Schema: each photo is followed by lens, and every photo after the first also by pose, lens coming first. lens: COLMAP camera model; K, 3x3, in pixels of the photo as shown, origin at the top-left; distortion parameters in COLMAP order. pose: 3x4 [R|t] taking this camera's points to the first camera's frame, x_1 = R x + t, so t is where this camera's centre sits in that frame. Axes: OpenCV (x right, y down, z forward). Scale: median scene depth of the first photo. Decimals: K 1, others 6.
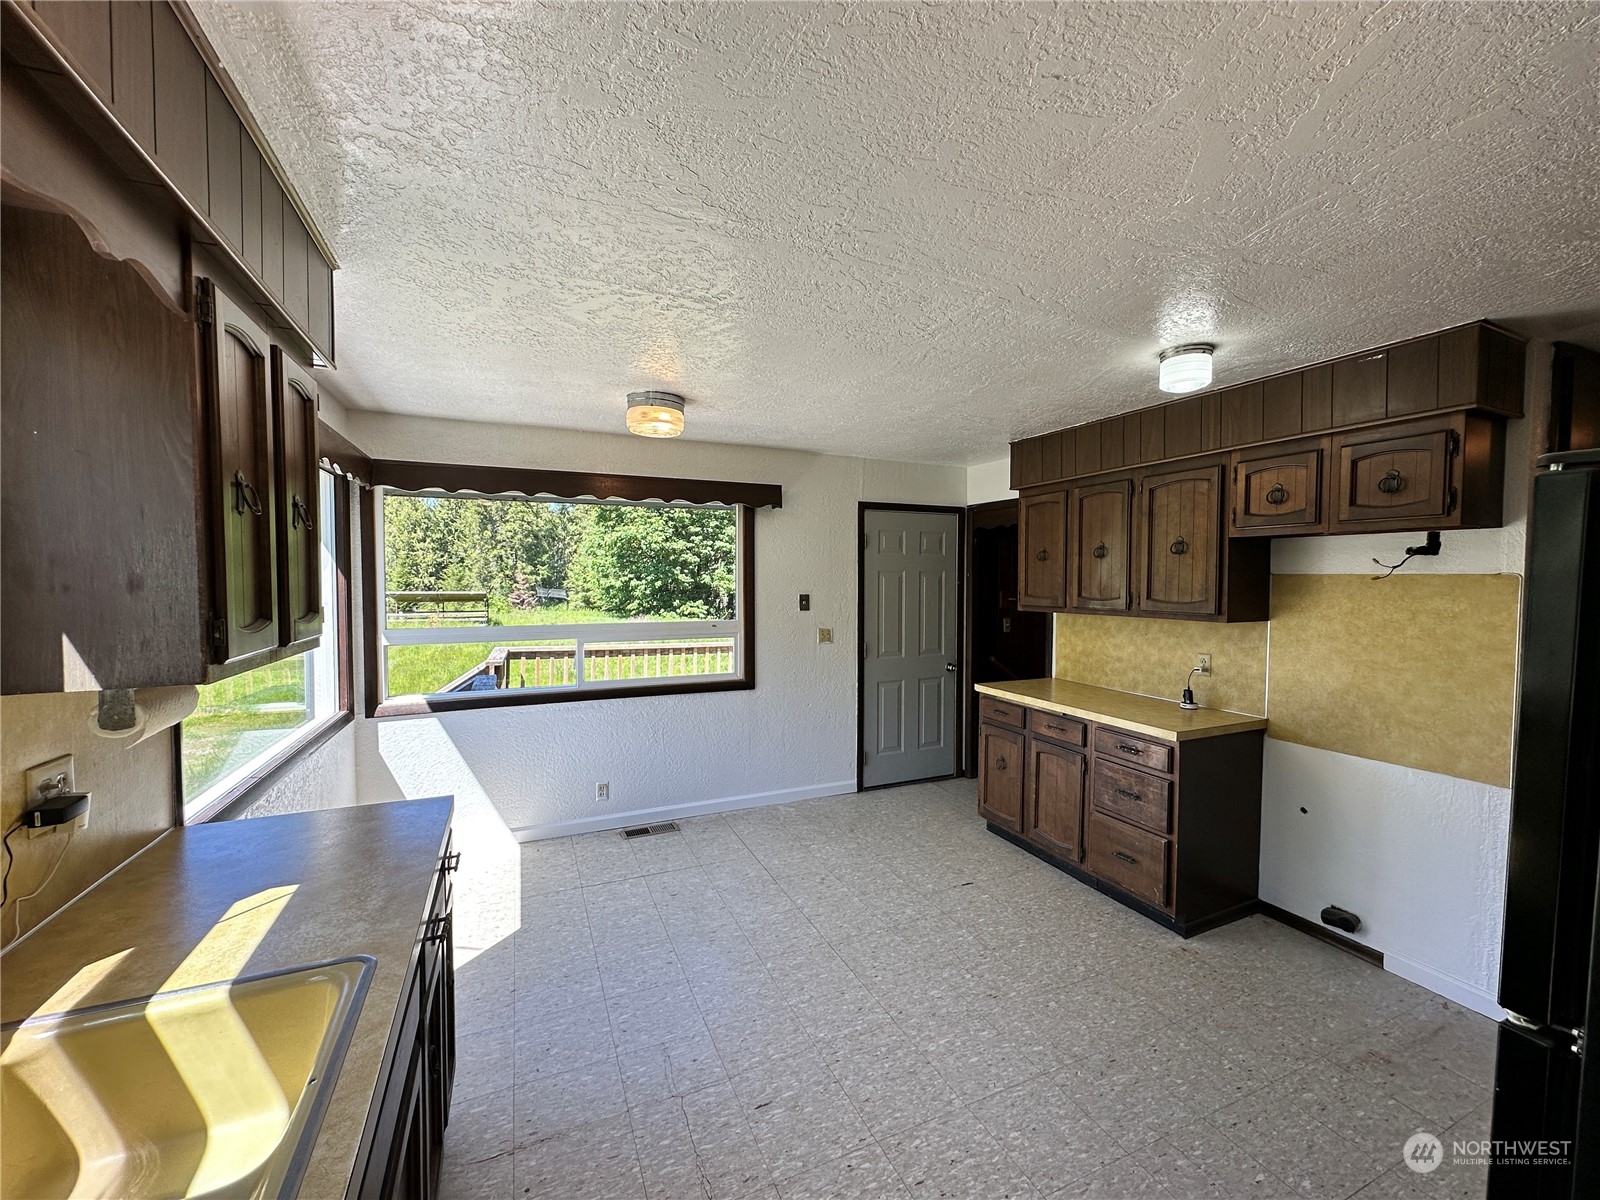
lens RADIAL K [[637.9, 0, 800.0], [0, 637.9, 600.0], [0, 0, 1]] dist [-0.002592, -0.000182]
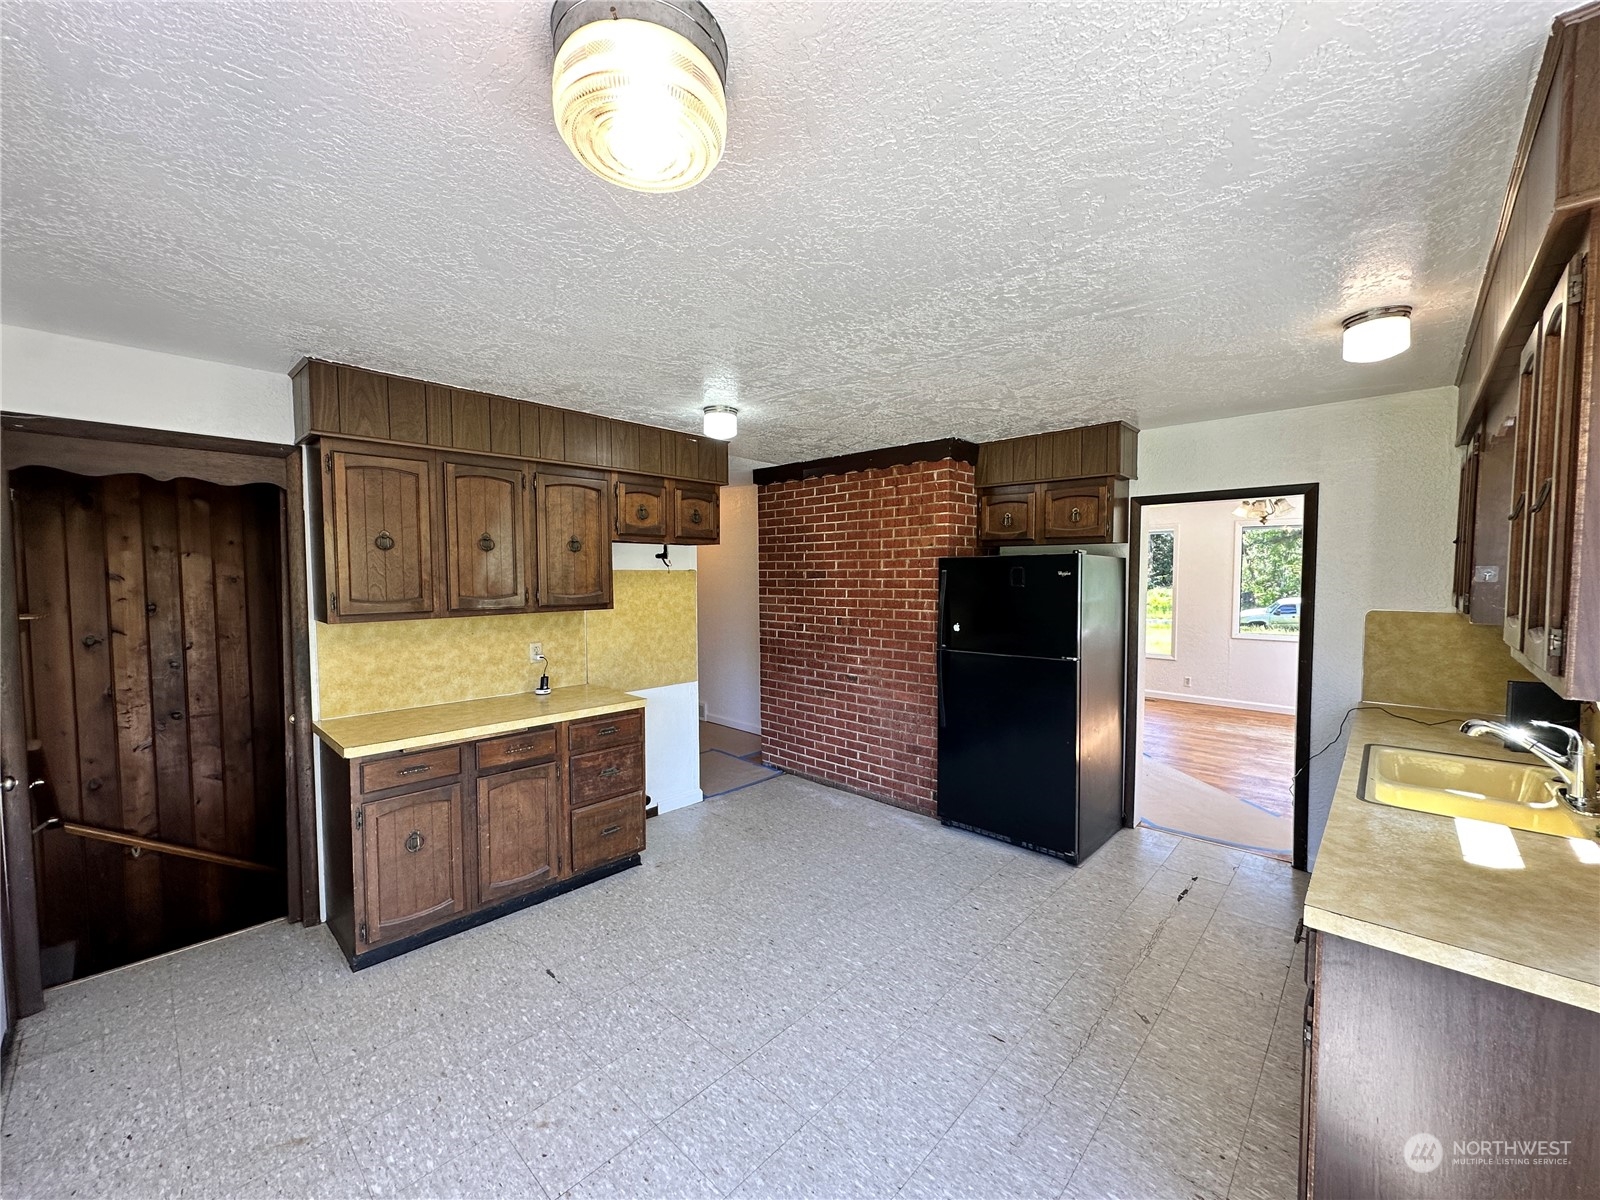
lens RADIAL K [[637.9, 0, 800.0], [0, 637.9, 600.0], [0, 0, 1]] dist [-0.002592, -0.000182]
pose [[-0.387362, -0.044167, 0.920869, -0.580965], [0.032685, 0.997566, 0.061594, -0.043350], [-0.921348, 0.053957, -0.384976, 1.069129]]
